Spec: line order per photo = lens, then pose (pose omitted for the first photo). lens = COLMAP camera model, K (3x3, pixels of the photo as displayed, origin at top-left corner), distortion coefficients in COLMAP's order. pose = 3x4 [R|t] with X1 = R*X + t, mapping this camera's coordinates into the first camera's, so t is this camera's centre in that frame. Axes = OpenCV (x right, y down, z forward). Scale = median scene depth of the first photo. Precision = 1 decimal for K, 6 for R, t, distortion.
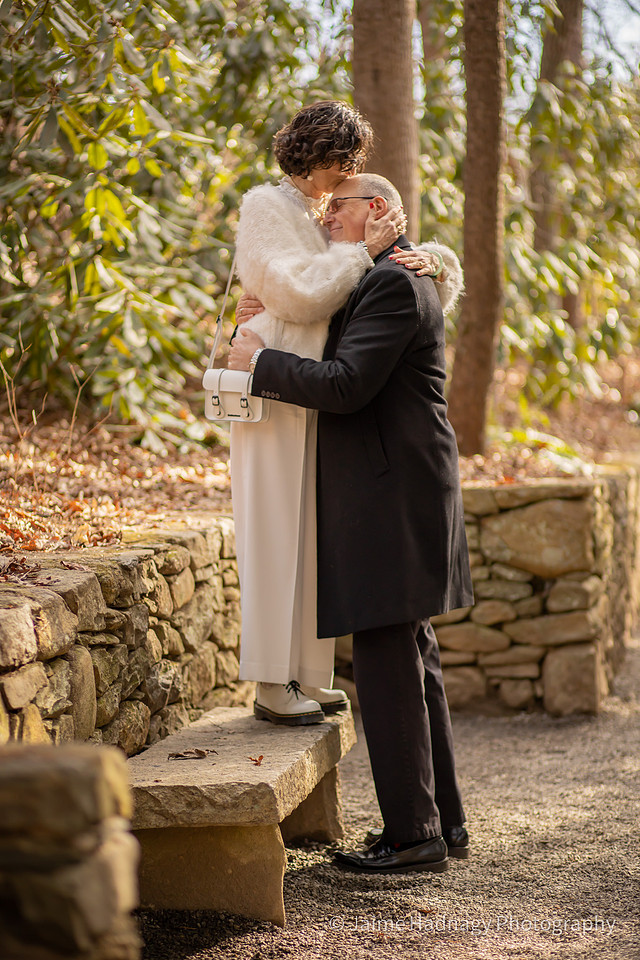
lens RADIAL K [[2548.0, 0, 320.0], [0, 2548.0, 480.0], [0, 0, 1]] dist [-0.188458, 0.031469]
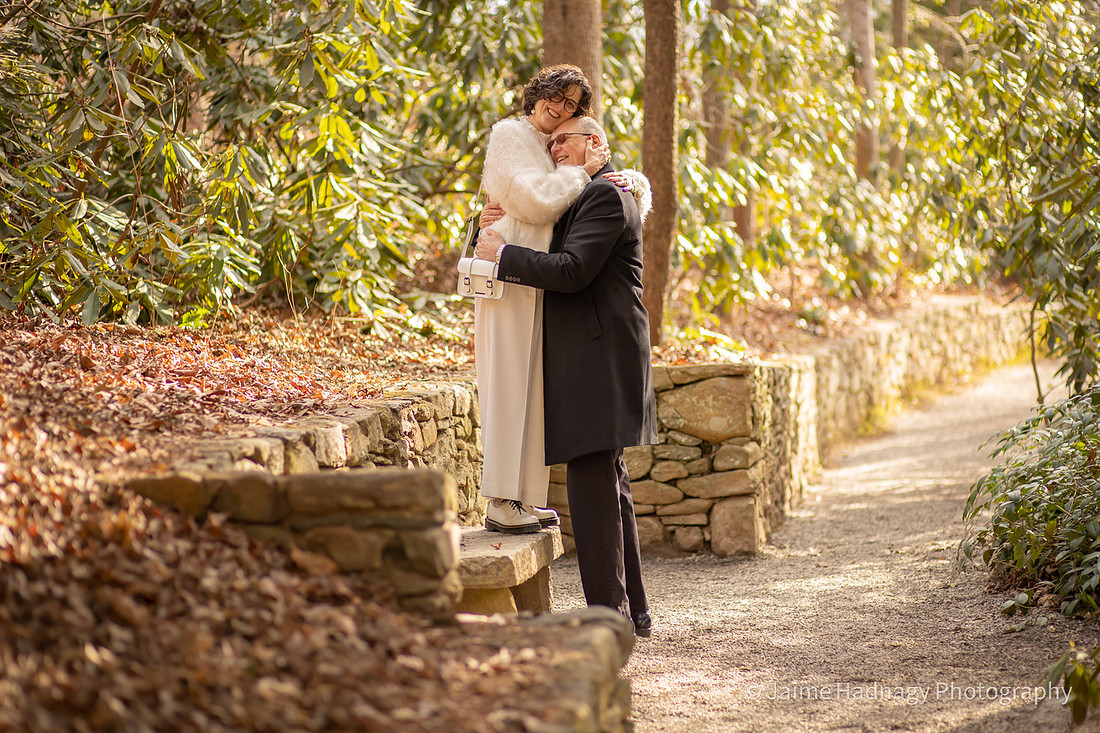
lens RADIAL K [[2655.4, 0, 550.0], [0, 2655.4, 366.5], [0, 0, 1]] dist [-0.221020, -0.496861]
pose [[0.999724, 0.001162, 0.023449, -0.017466], [-0.000872, 0.999923, -0.012367, 0.018174], [-0.023462, 0.012343, 0.999649, -0.249024]]
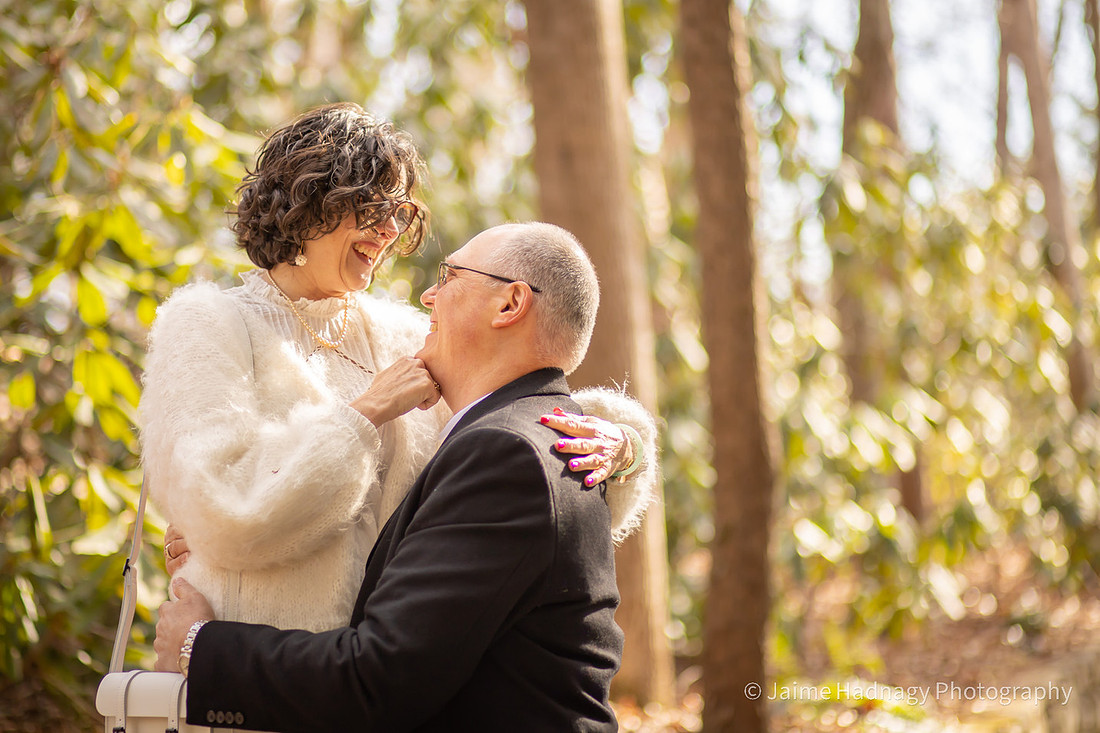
lens RADIAL K [[2919.6, 0, 550.0], [0, 2919.6, 366.5], [0, 0, 1]] dist [-0.188458, 0.031469]
pose [[0.996413, -0.079320, -0.029474, 0.060471], [0.075243, 0.989884, -0.120284, -0.028329], [0.038717, 0.117635, 0.992302, 0.452462]]
